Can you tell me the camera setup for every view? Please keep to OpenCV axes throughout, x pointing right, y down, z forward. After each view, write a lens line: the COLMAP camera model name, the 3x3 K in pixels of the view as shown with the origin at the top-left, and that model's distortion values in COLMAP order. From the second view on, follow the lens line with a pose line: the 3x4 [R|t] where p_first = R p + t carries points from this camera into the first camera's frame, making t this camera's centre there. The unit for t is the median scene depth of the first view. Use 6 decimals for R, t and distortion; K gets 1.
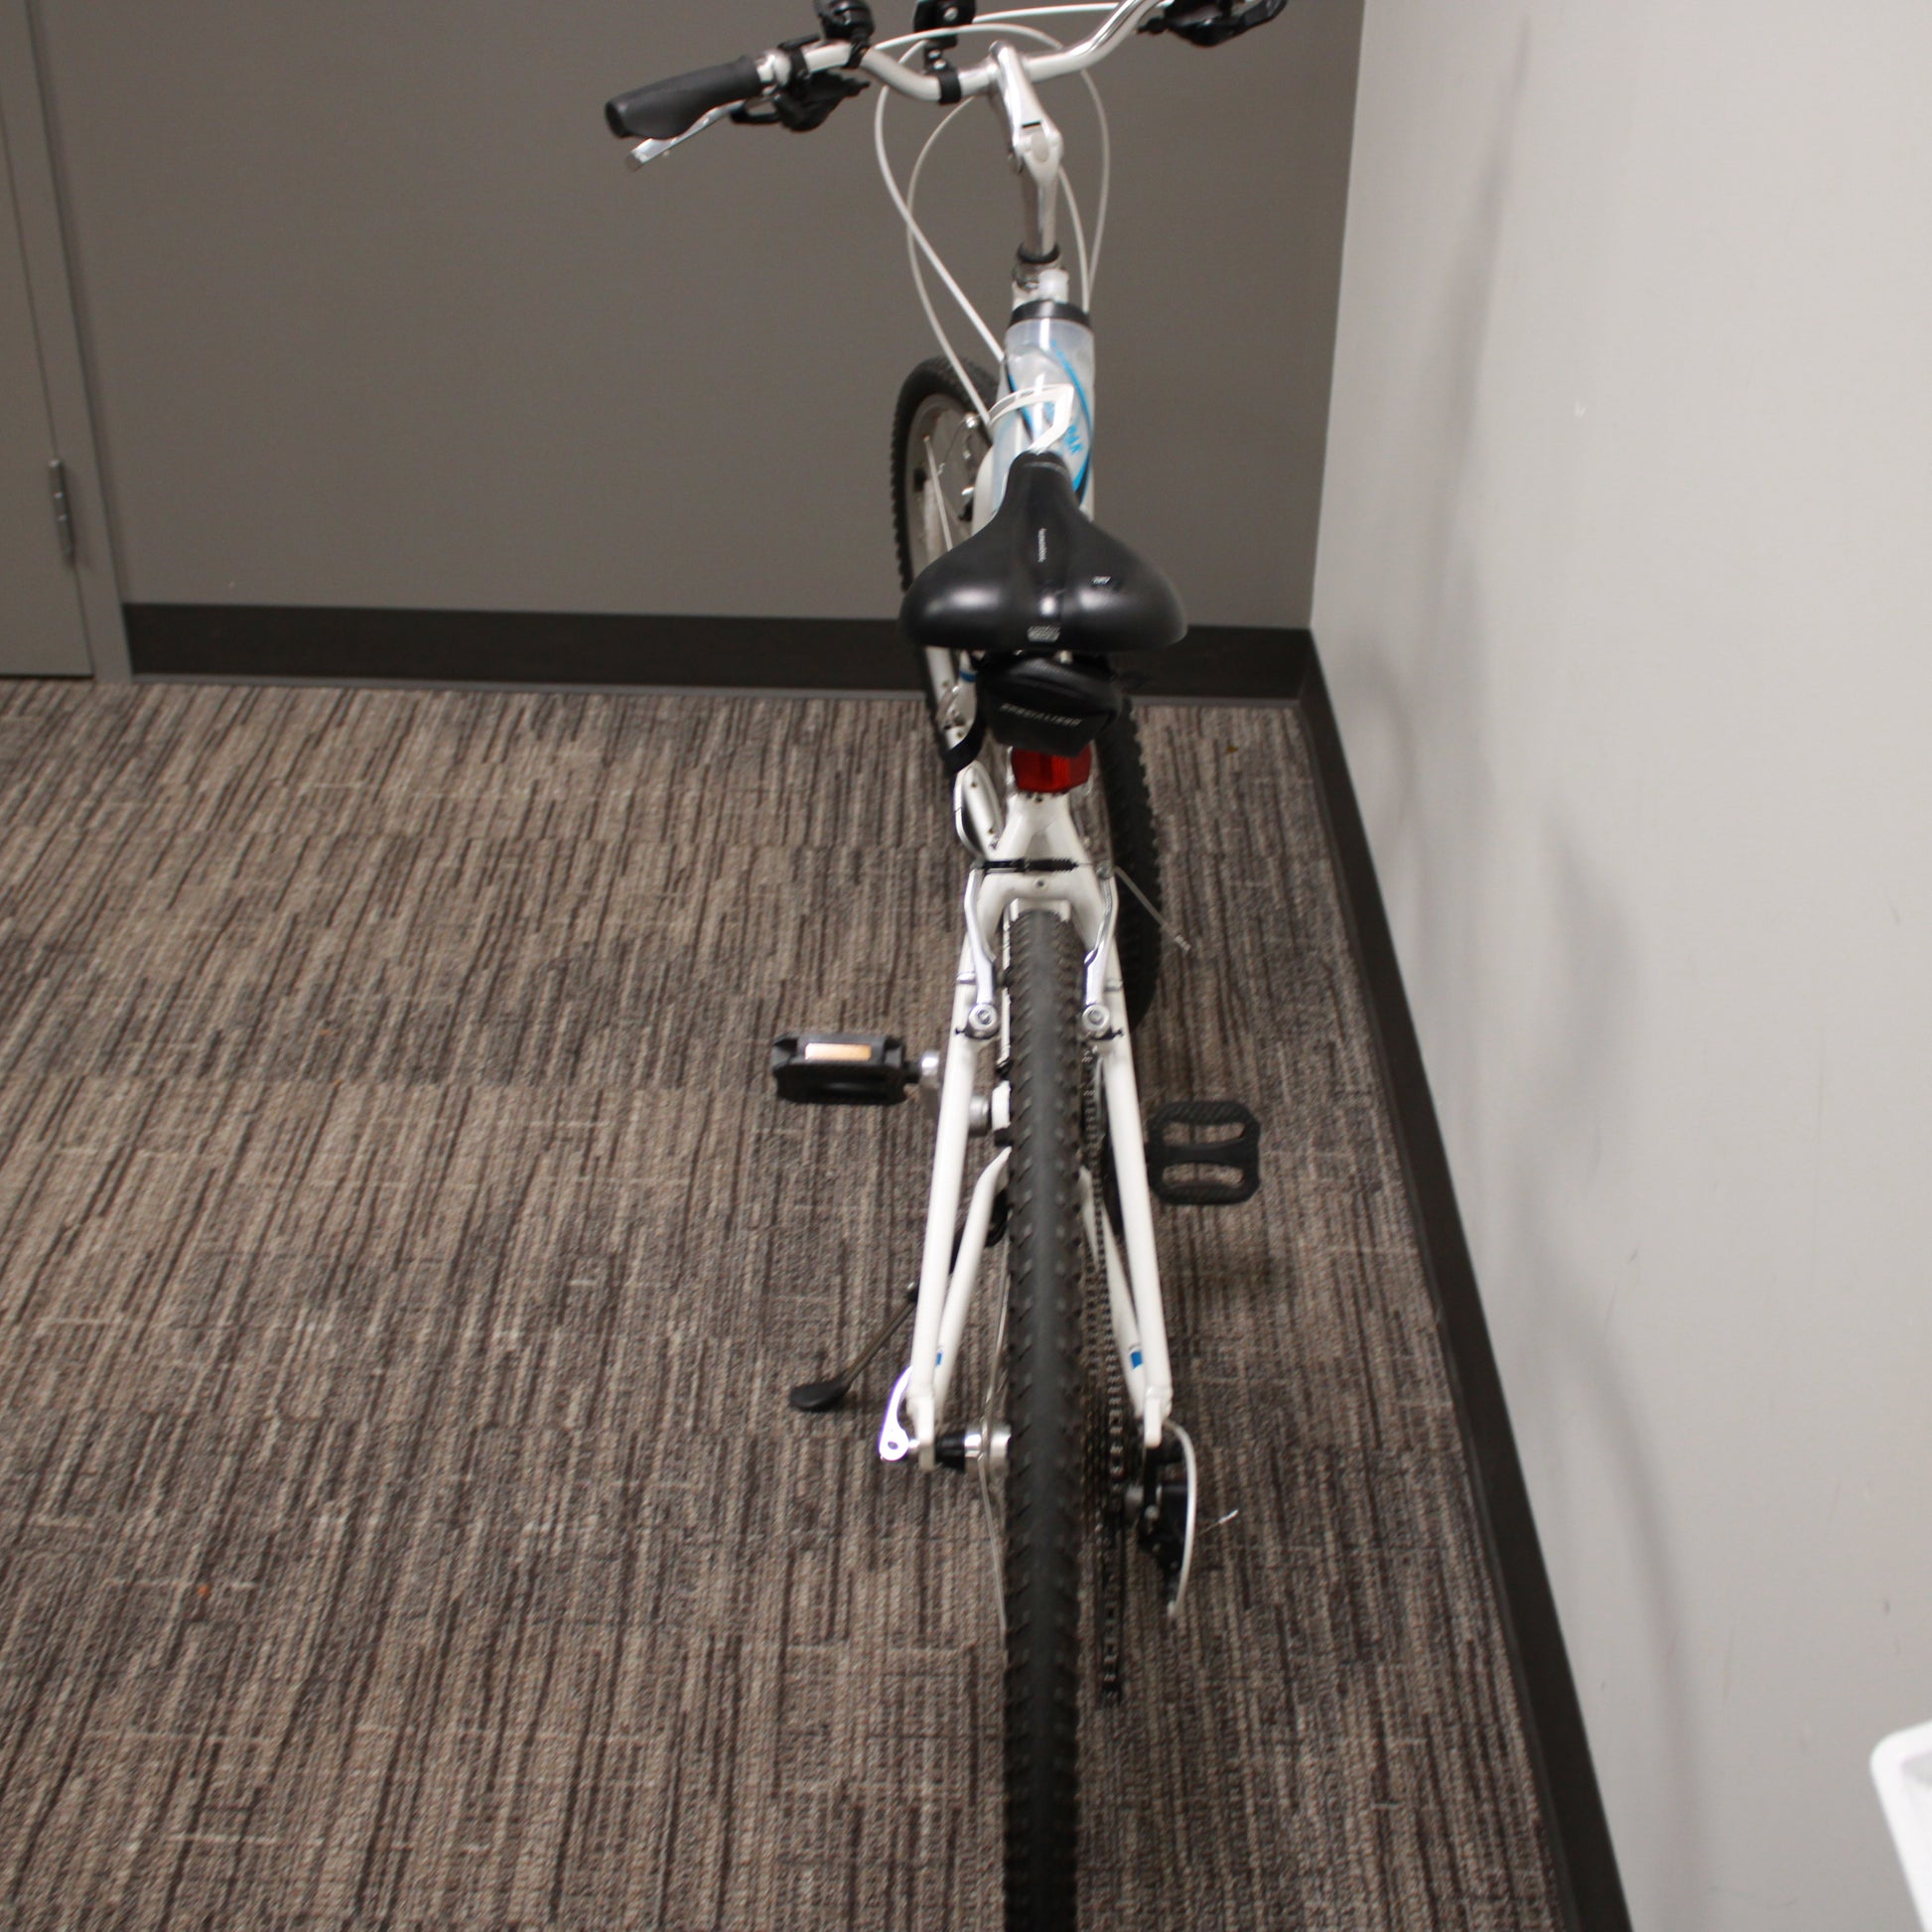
lens RADIAL K [[2531.6, 0, 966.0], [0, 2531.6, 966.0], [0, 0, 1]] dist [-0.155369, 0.136158]
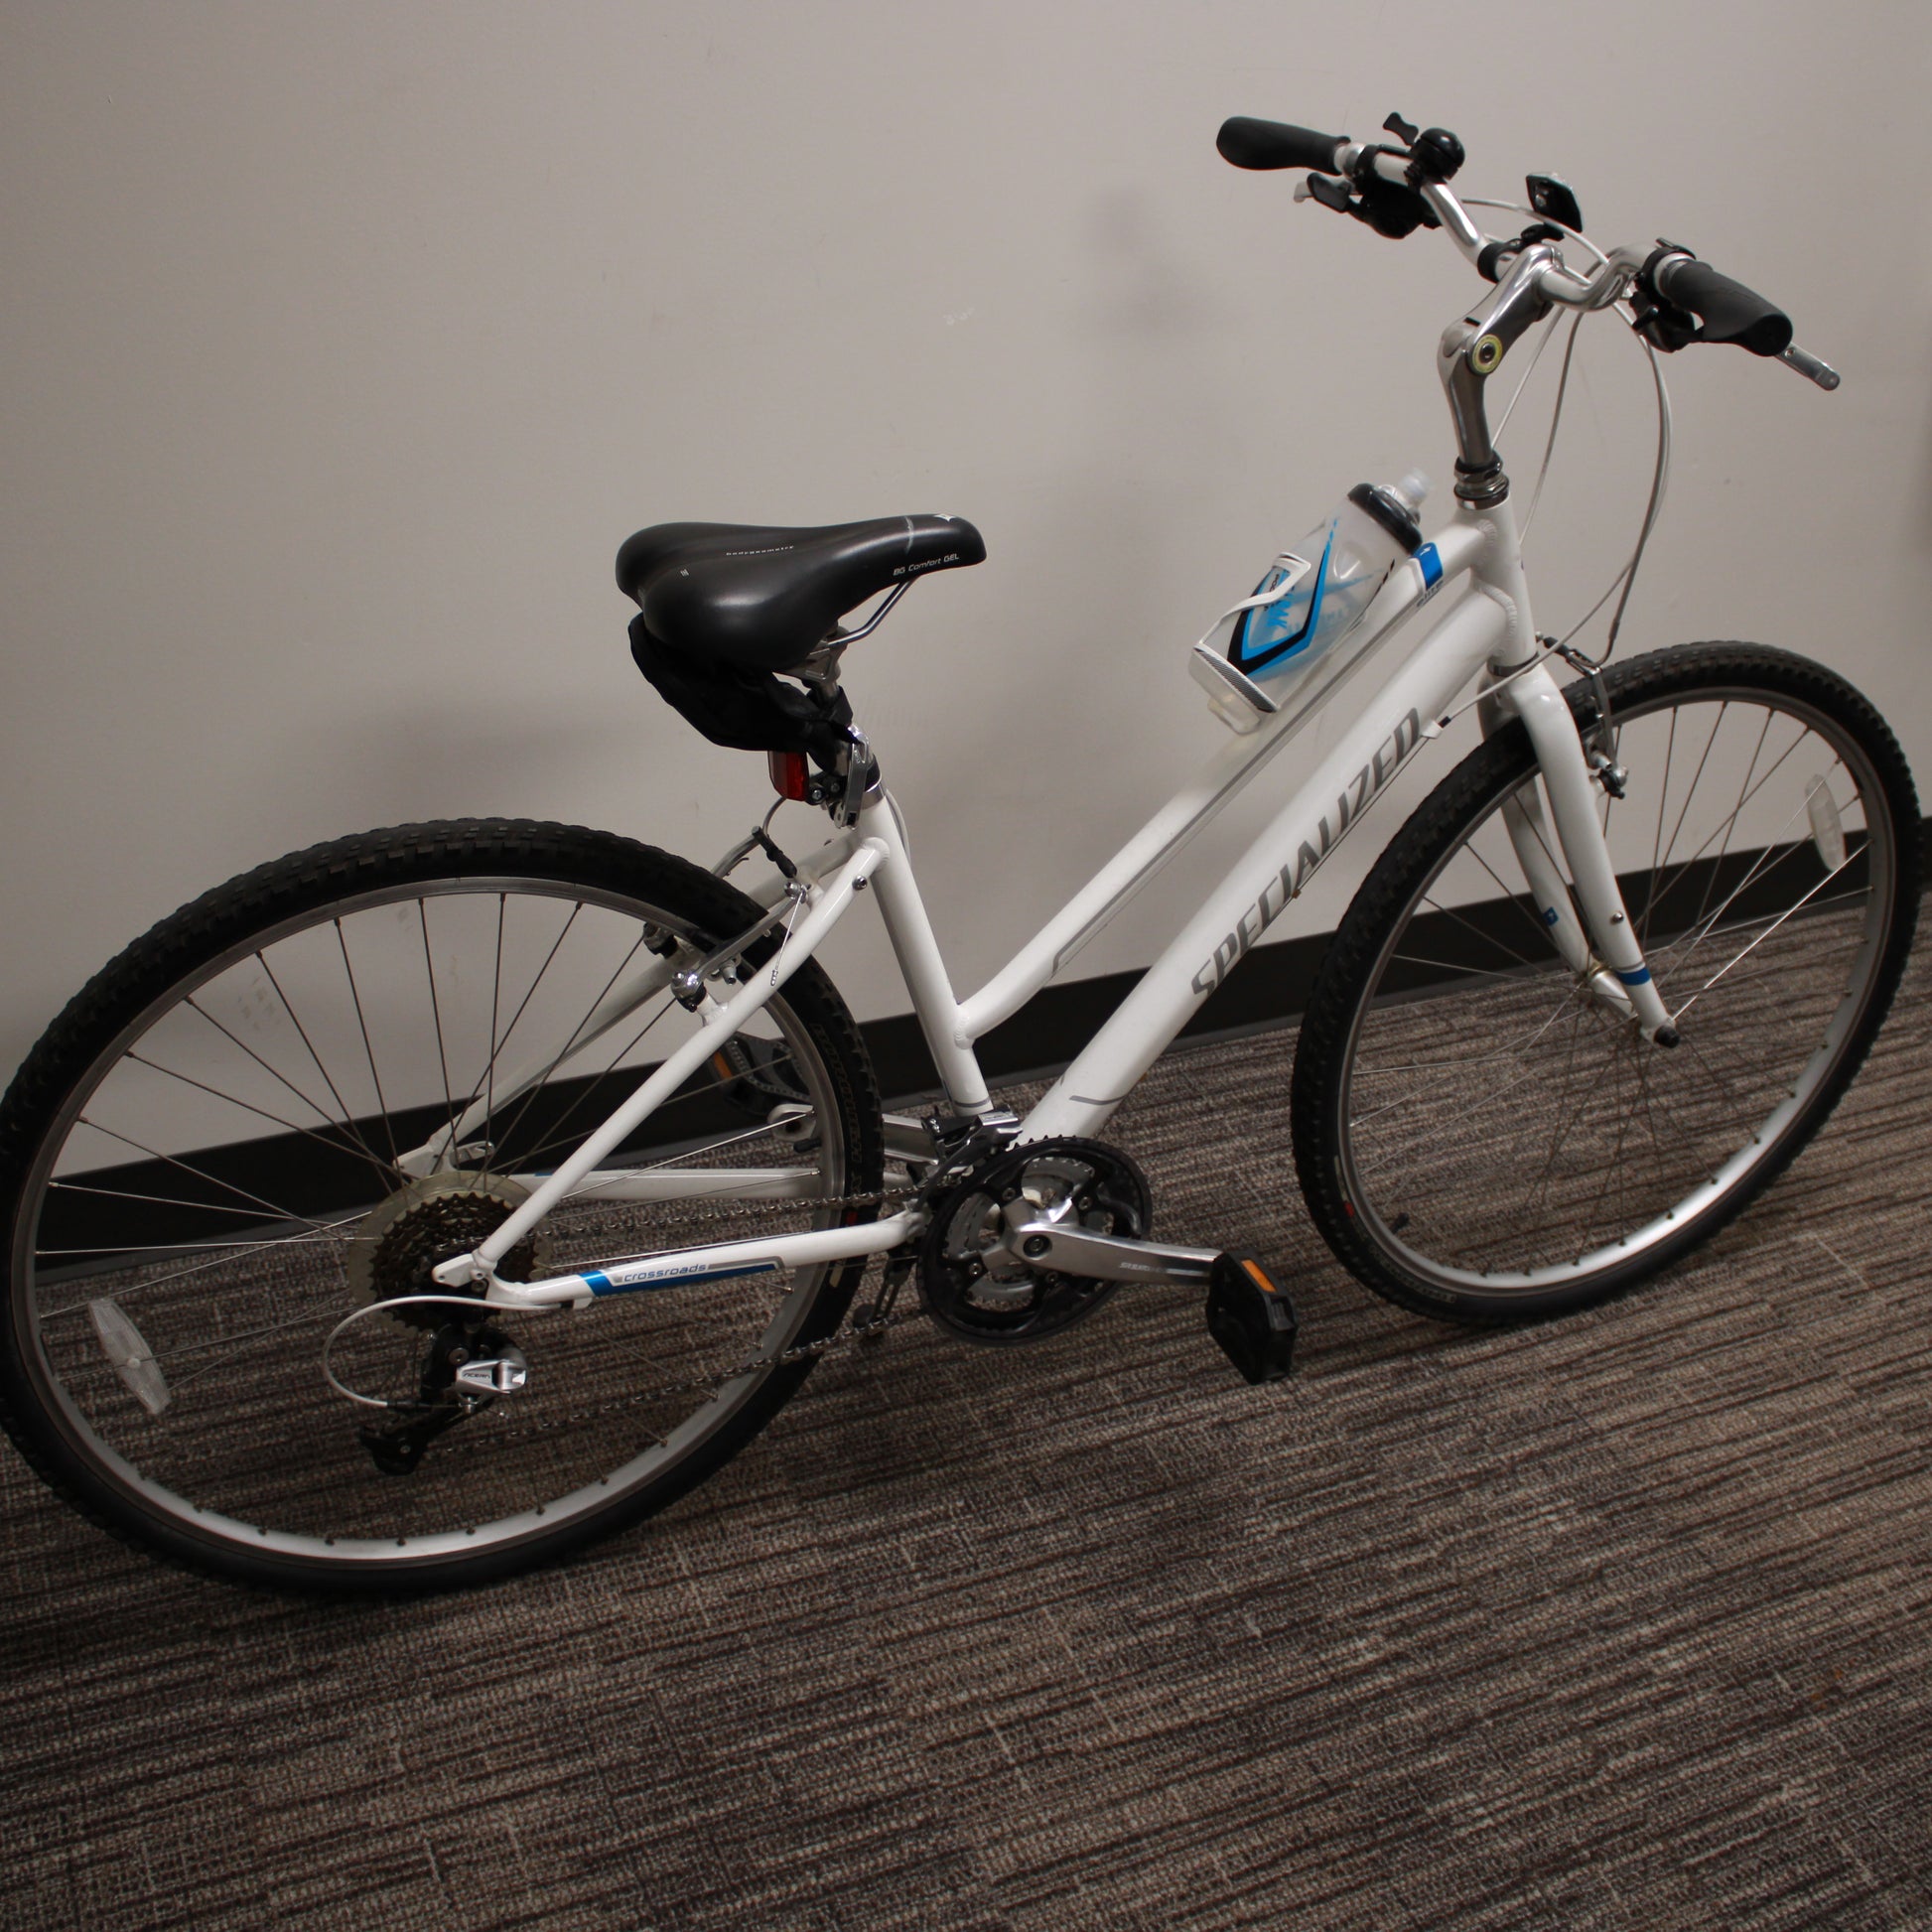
lens RADIAL K [[2398.5, 0, 964.4], [0, 2398.5, 930.9], [0, 0, 1]] dist [-0.165327, 0.136227]
pose [[-0.401165, -0.518716, 0.754984, -0.713574], [0.438931, 0.614570, 0.655472, -0.725834], [-0.803994, 0.594338, -0.018863, 1.079713]]
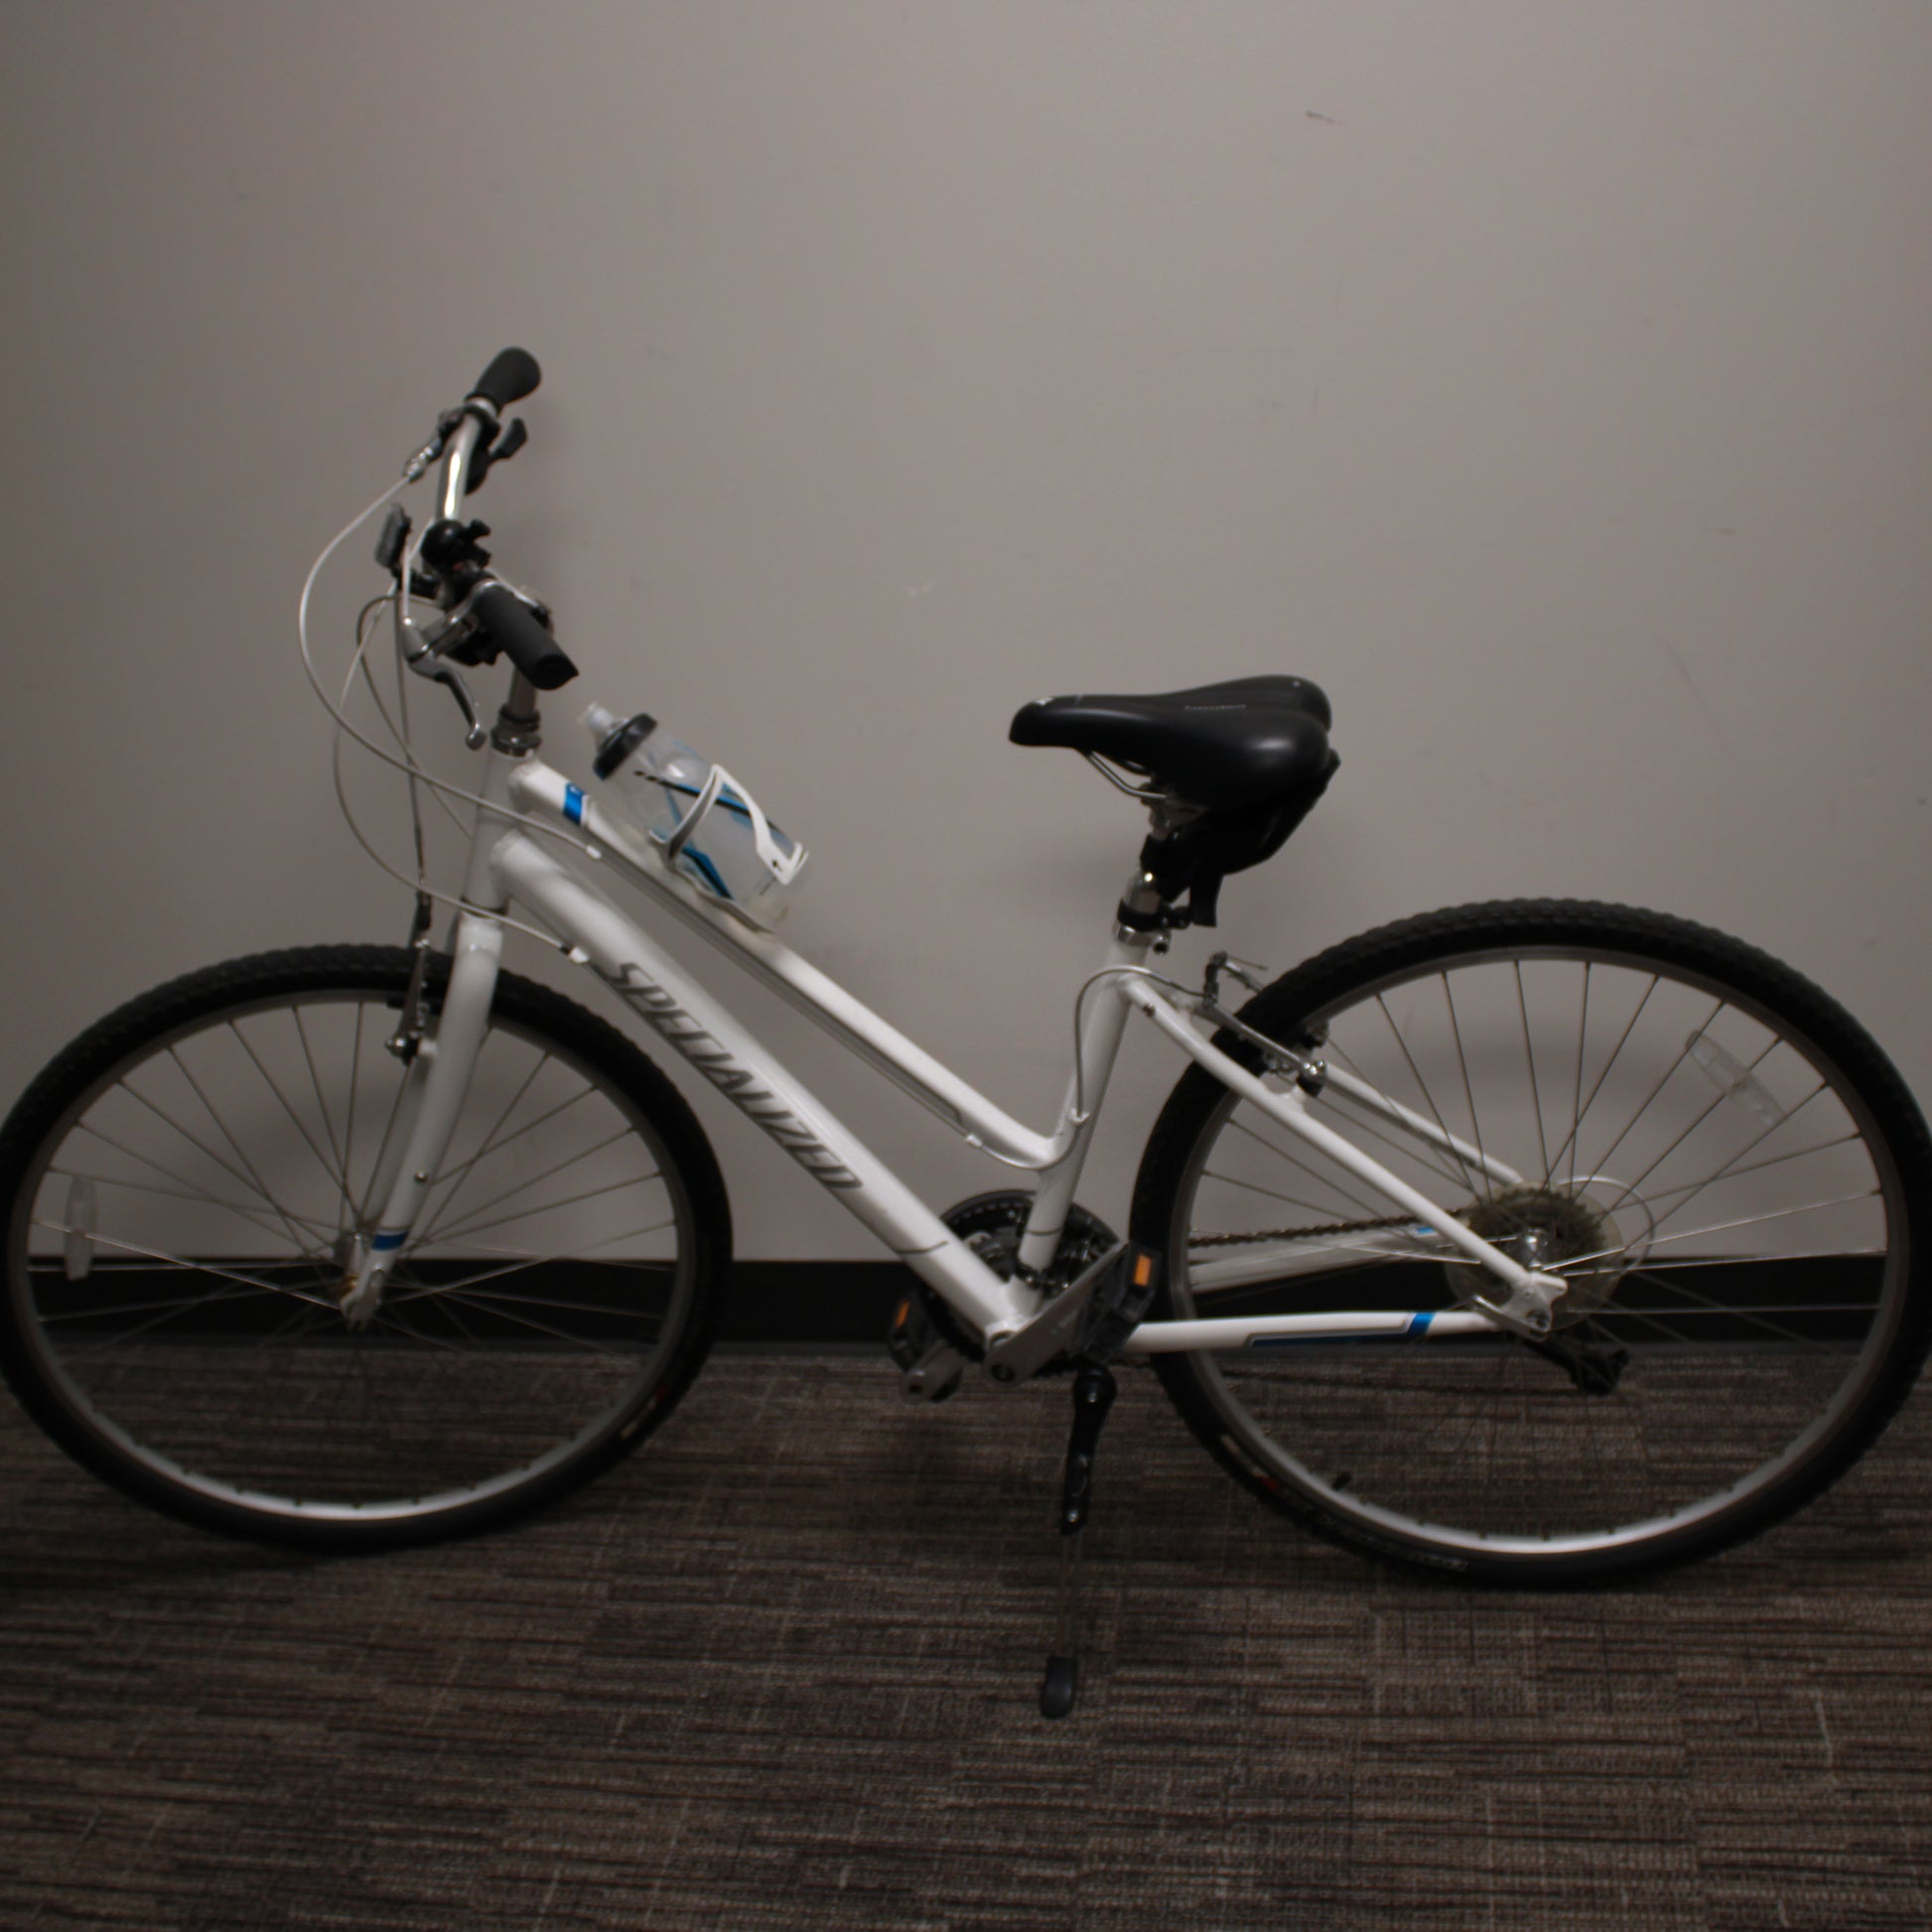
lens RADIAL K [[2531.6, 0, 966.0], [0, 2531.6, 966.0], [0, 0, 1]] dist [-0.155369, 0.136158]
pose [[0.137316, -0.443518, 0.885684, -0.902073], [0.608993, 0.742994, 0.277646, -0.386262], [-0.781199, 0.501250, 0.372124, 0.531686]]
